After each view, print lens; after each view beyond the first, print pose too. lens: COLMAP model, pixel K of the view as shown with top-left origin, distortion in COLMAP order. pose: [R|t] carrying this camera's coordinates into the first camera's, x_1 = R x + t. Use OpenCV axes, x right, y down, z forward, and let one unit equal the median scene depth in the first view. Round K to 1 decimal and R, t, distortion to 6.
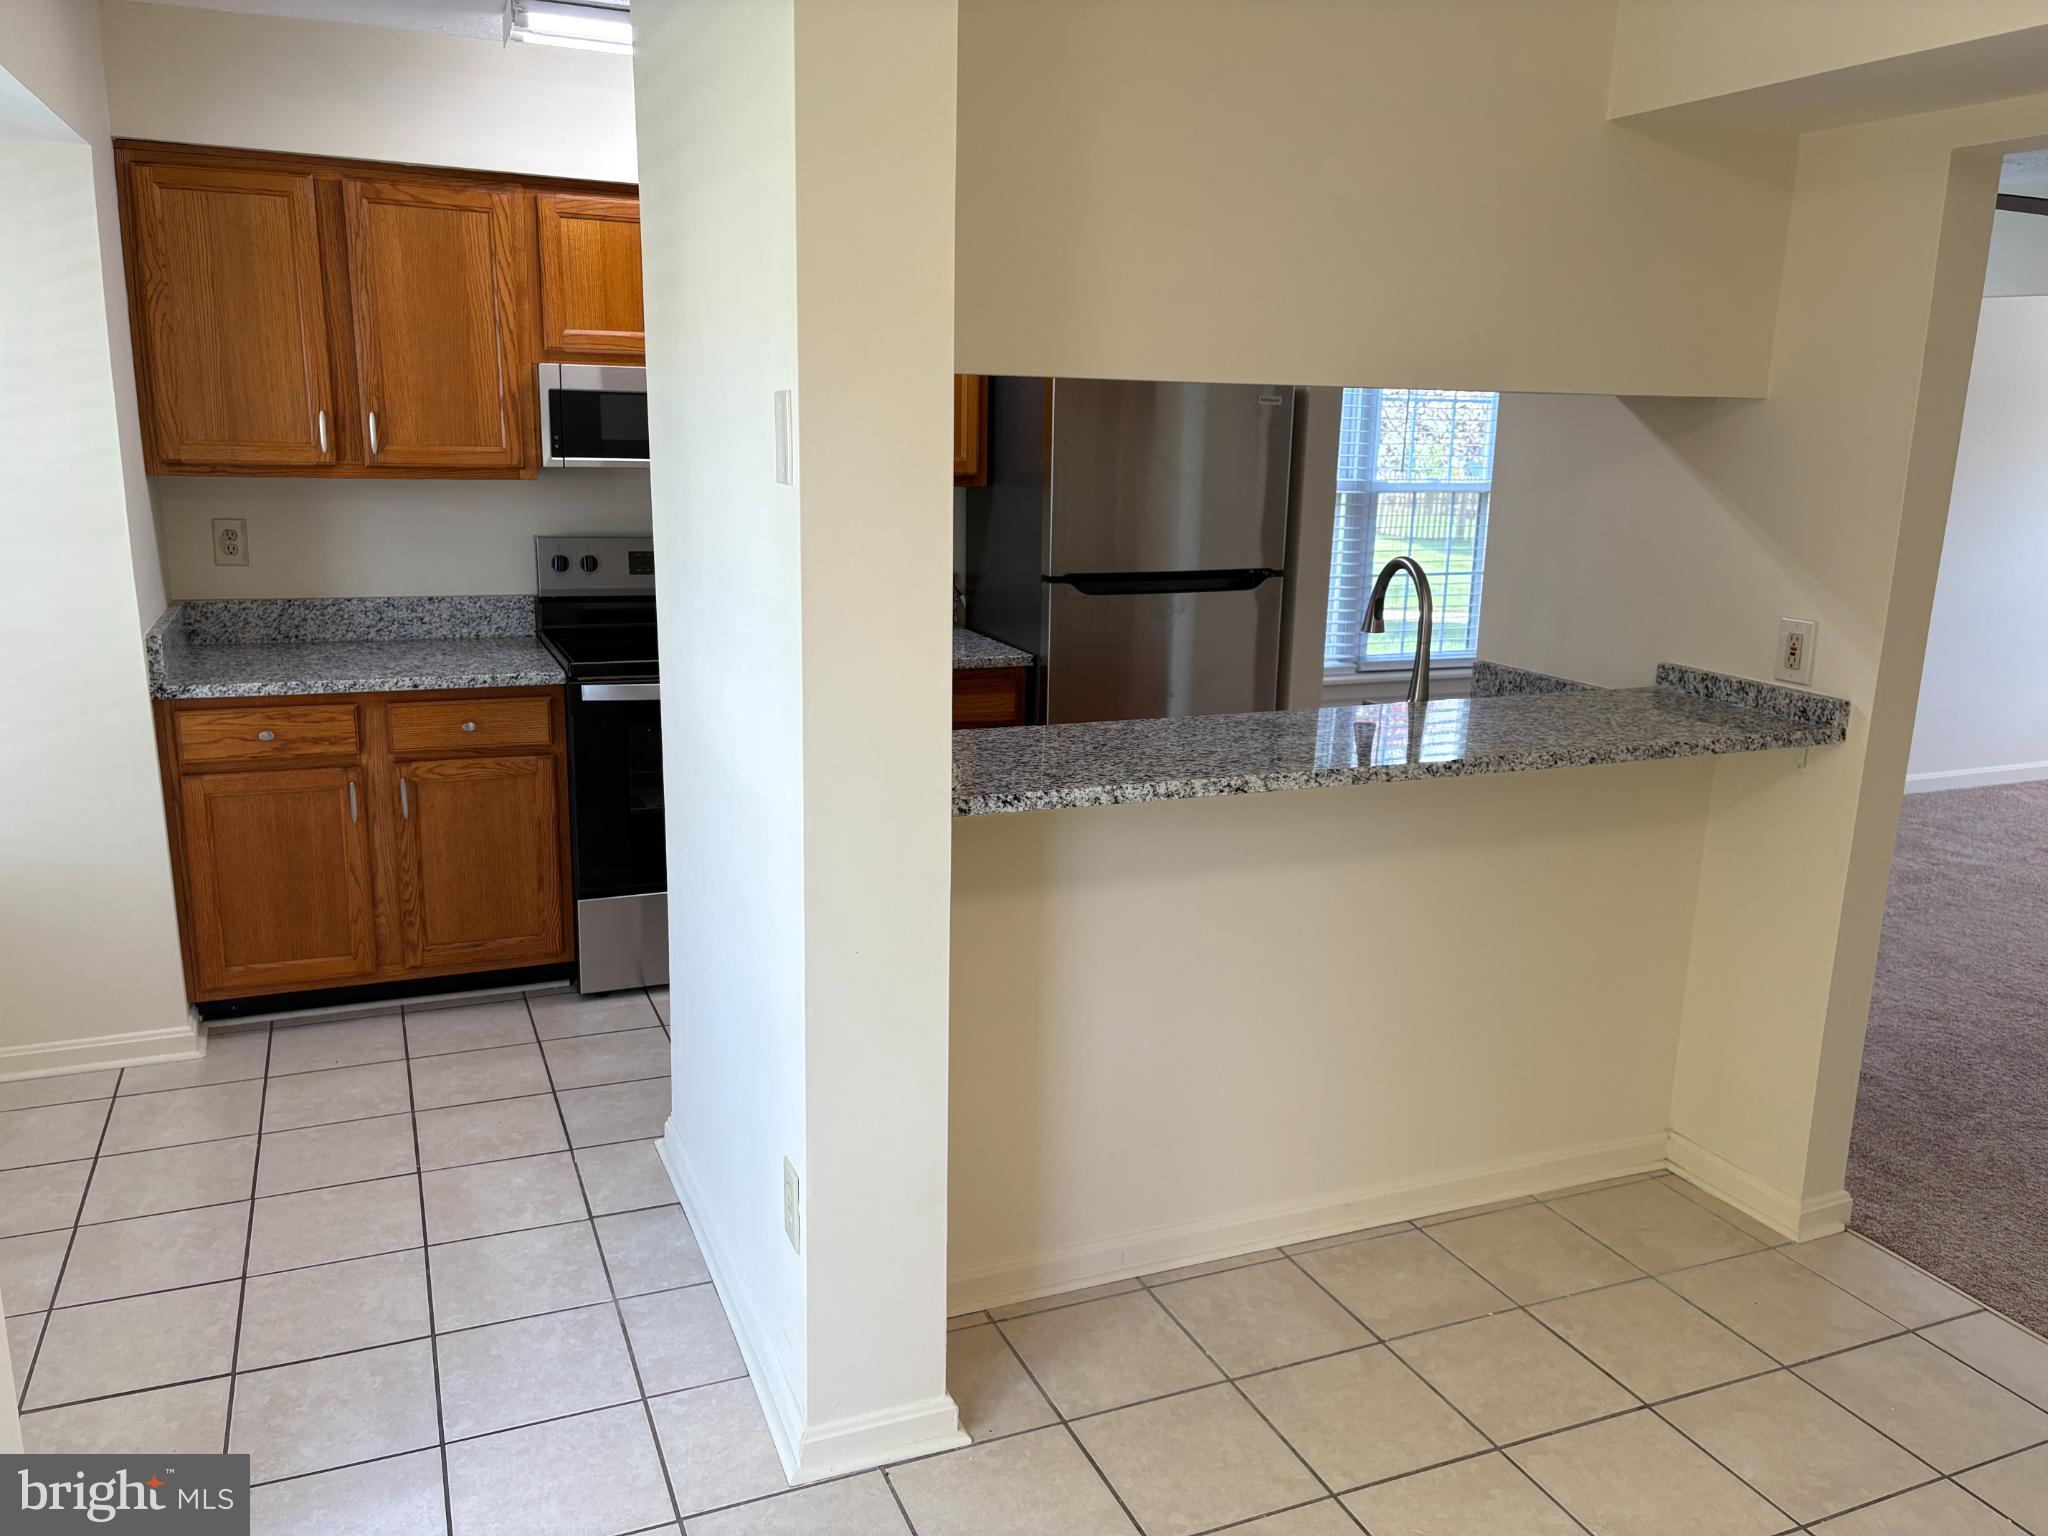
lens RADIAL K [[1562.3, 0, 1020.2], [0, 1562.3, 778.4], [0, 0, 1]] dist [0.034870, -0.017143]
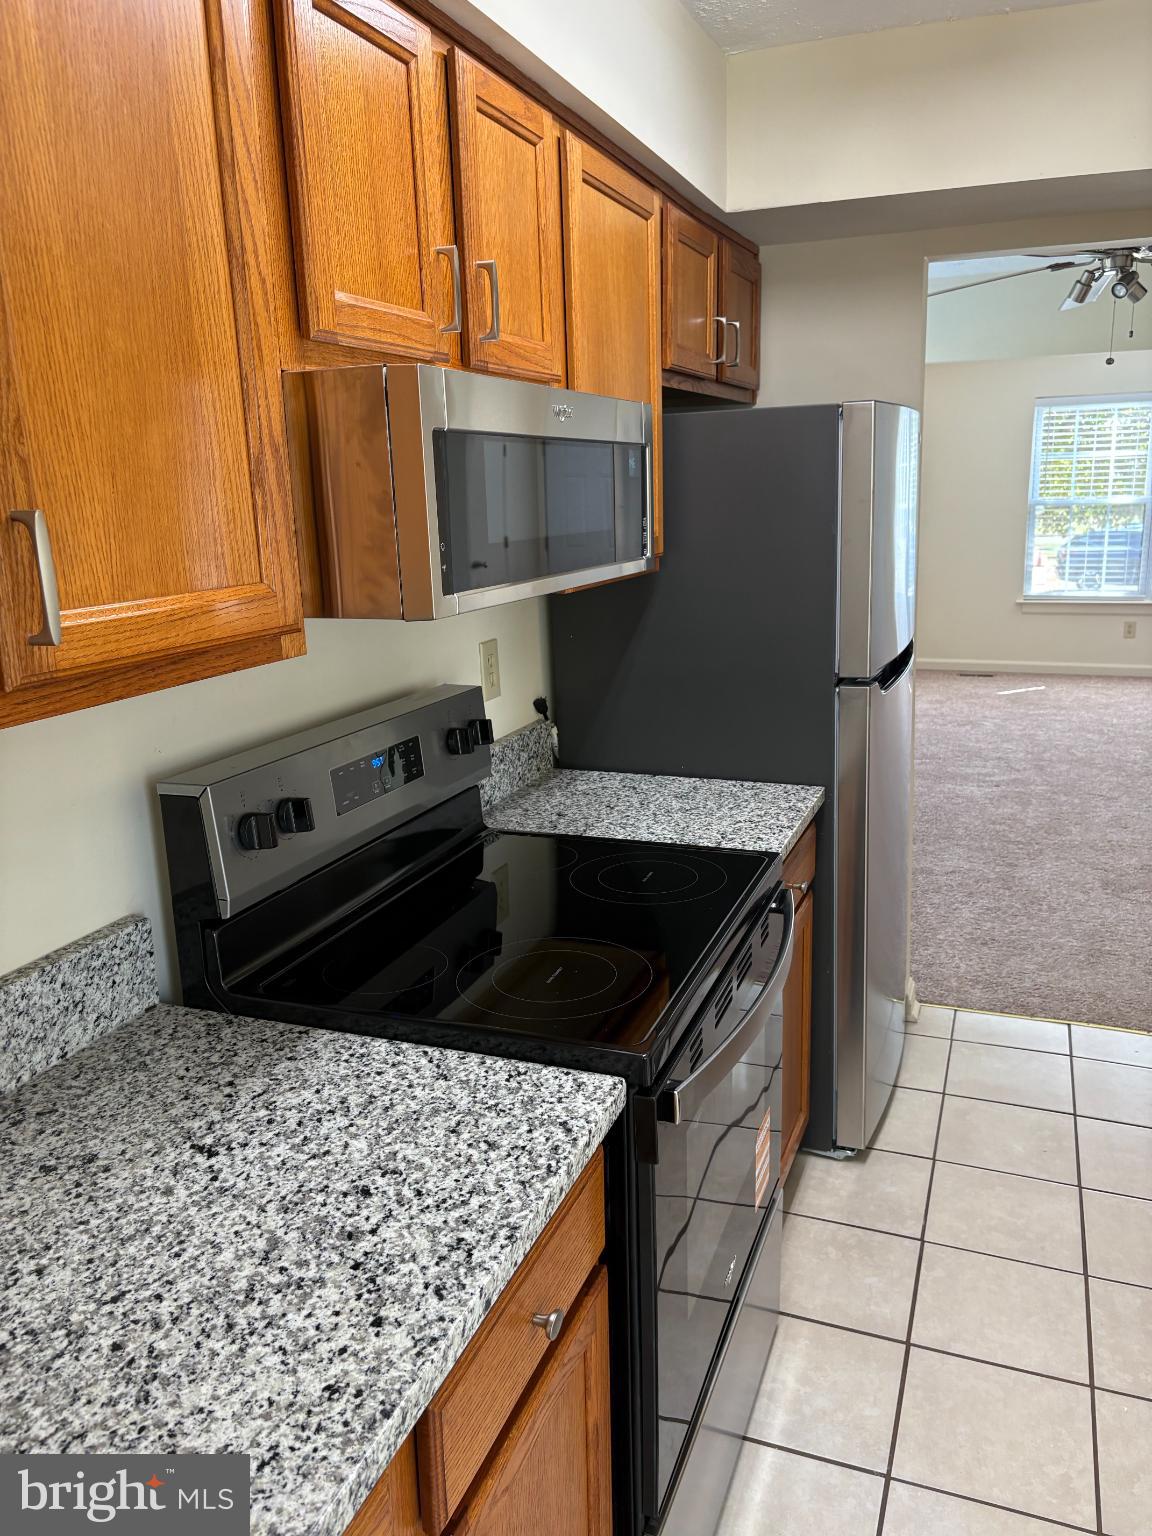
lens RADIAL K [[1171.7, 0, 584.8], [0, 1171.7, 744.5], [0, 0, 1]] dist [0.034870, -0.017143]
pose [[0.684739, -0.200814, 0.700576, -0.503390], [0.208505, 0.975087, 0.075708, -0.183057], [-0.698326, 0.094233, 0.709550, 0.764472]]
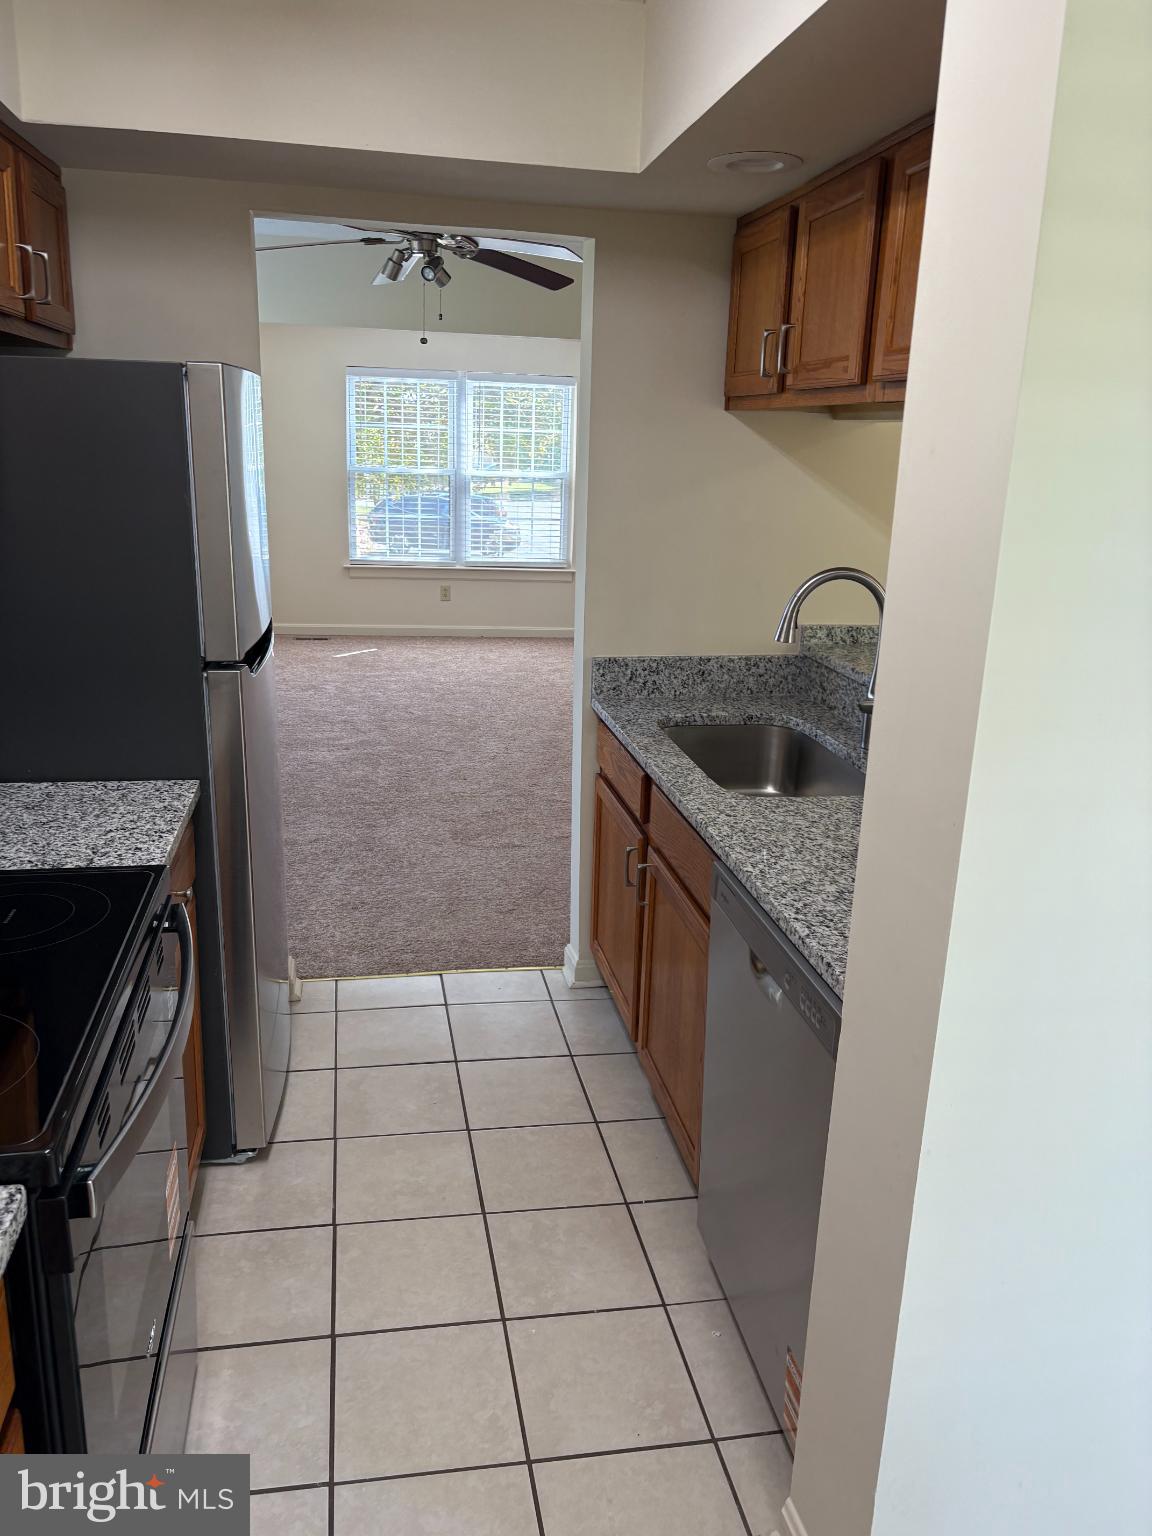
lens RADIAL K [[1168.8, 0, 560.5], [0, 1168.8, 757.0], [0, 0, 1]] dist [0.043419, -0.033970]
pose [[0.219066, -0.272168, 0.936982, -0.485285], [0.199291, 0.952544, 0.230094, -0.195794], [-0.955140, 0.136326, 0.262911, 0.795171]]
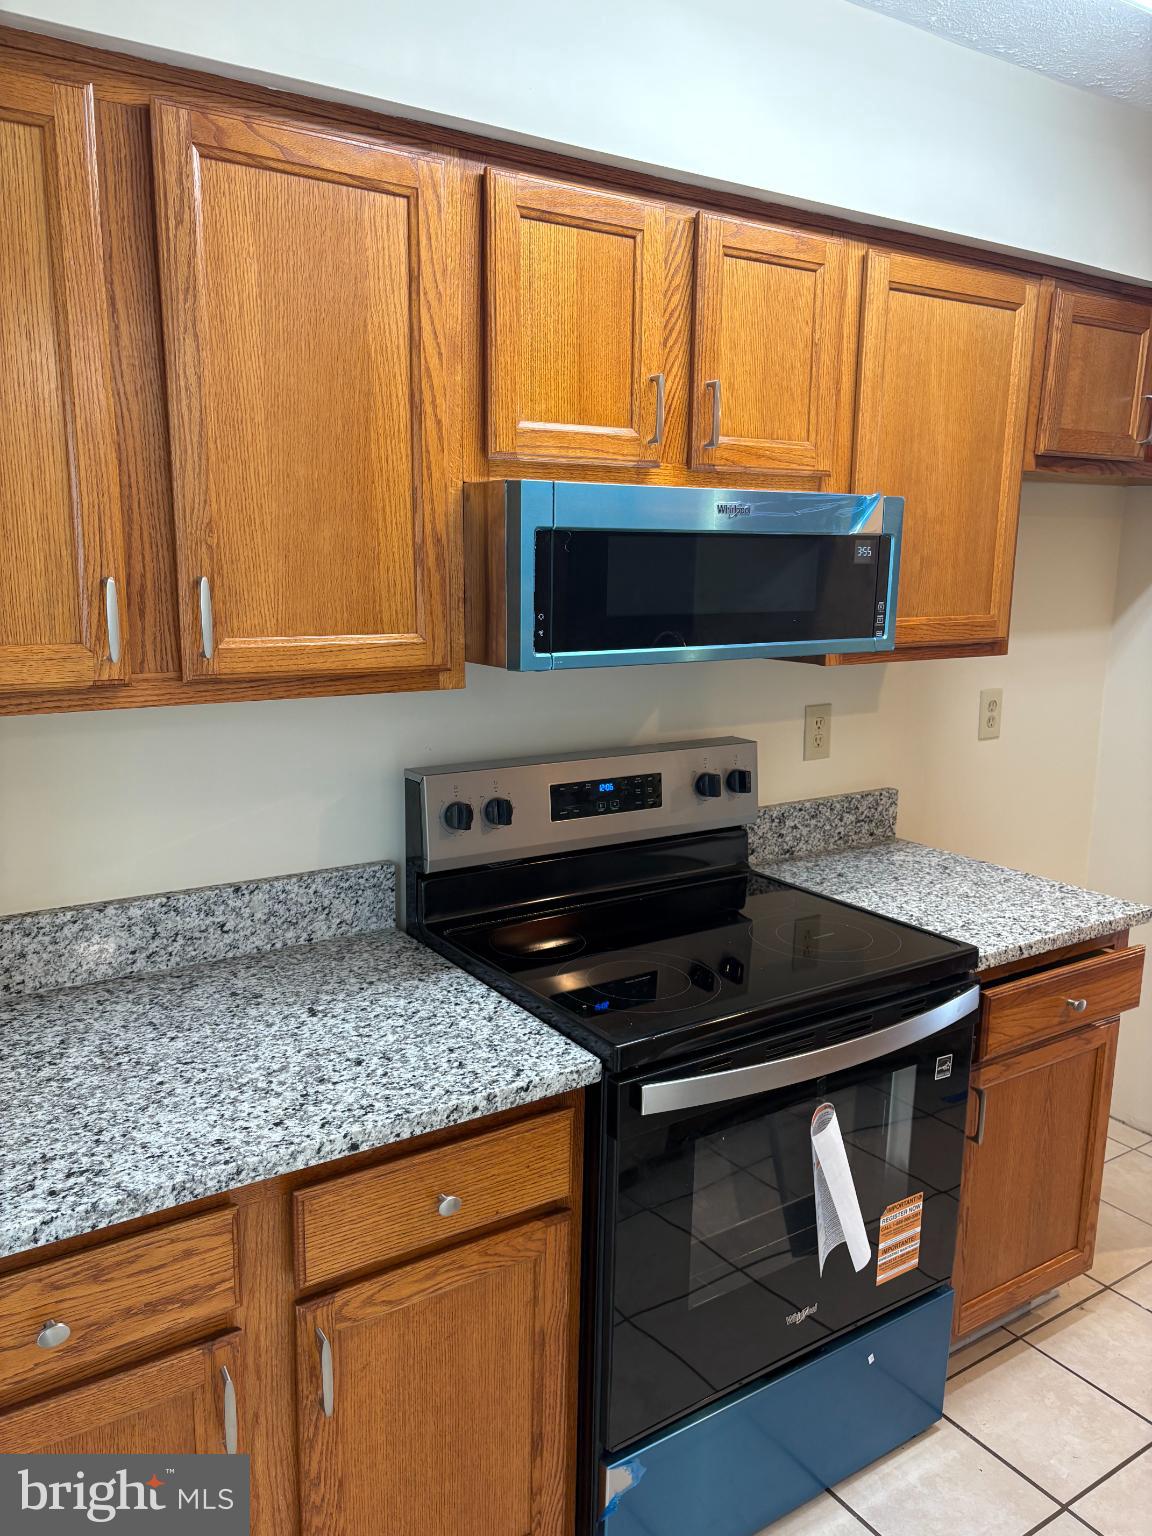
lens RADIAL K [[1171.7, 0, 561.5], [0, 1171.7, 767.2], [0, 0, 1]] dist [0.034870, -0.017143]
pose [[0.983192, -0.047220, 0.176361, -0.365941], [0.053702, 0.998039, -0.032163, -0.152853], [-0.174496, 0.041093, 0.983800, 0.607681]]
